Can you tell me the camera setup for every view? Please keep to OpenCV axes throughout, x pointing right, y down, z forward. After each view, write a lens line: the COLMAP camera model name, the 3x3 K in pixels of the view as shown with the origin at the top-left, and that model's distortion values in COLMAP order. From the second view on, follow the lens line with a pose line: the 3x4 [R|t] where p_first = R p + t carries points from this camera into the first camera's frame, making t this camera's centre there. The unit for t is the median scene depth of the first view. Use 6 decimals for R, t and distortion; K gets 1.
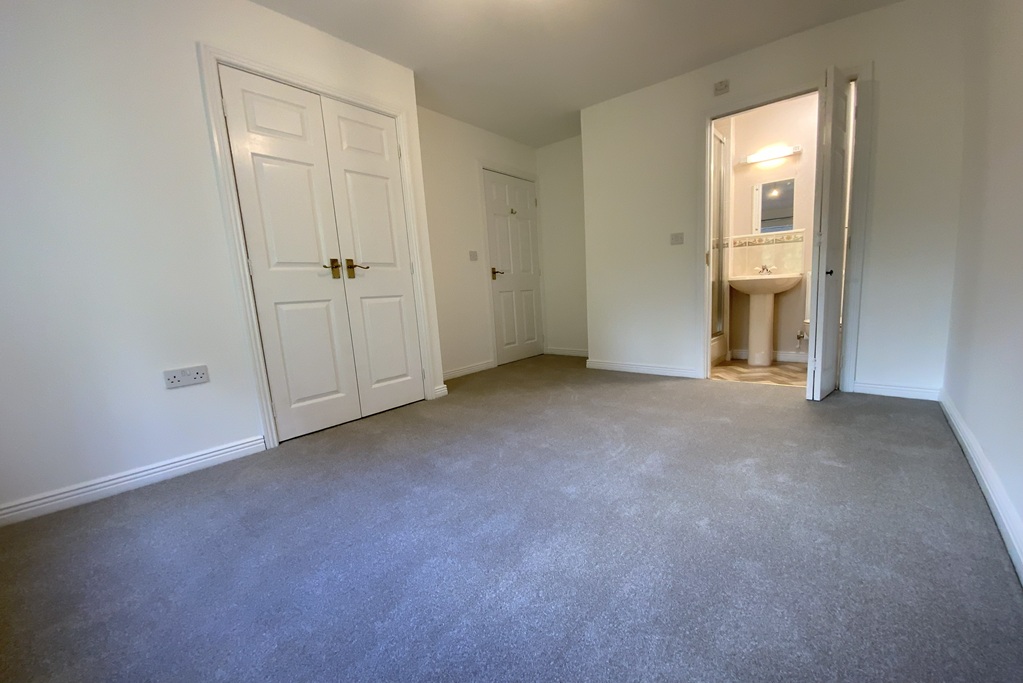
lens RADIAL K [[414.3, 0, 516.6], [0, 414.3, 355.1], [0, 0, 1]] dist [0.029112, -0.024854]
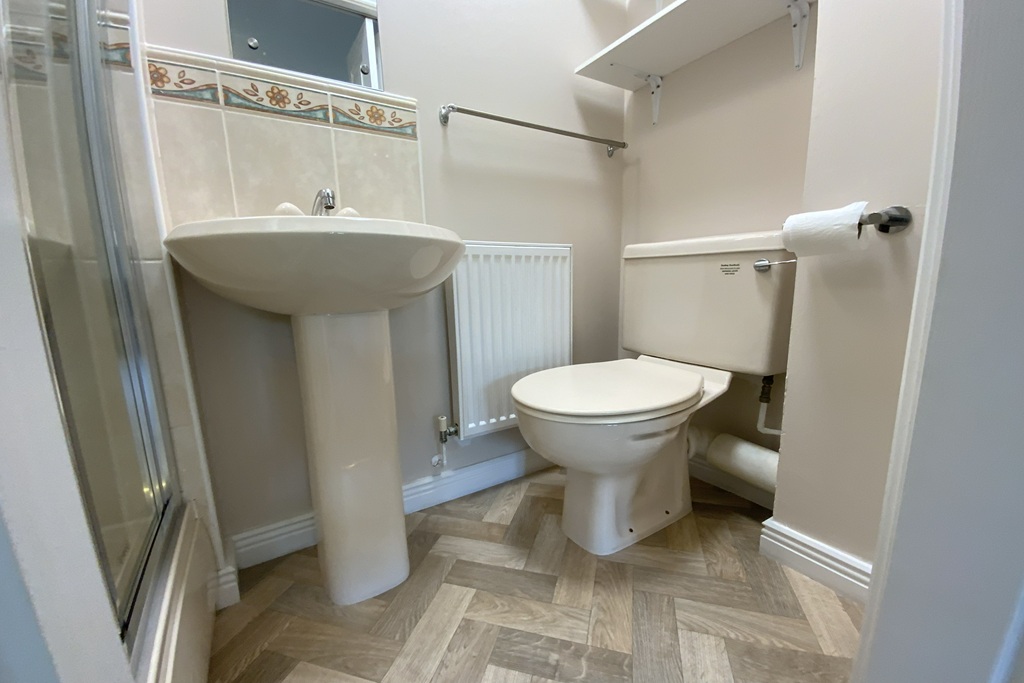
lens RADIAL K [[414.8, 0, 517.1], [0, 414.8, 355.2], [0, 0, 1]] dist [0.029112, -0.024854]
pose [[0.279336, -0.109310, 0.953951, 0.364742], [0.152786, 0.985901, 0.068233, -0.115343], [-0.947960, 0.126690, 0.292098, 0.803079]]
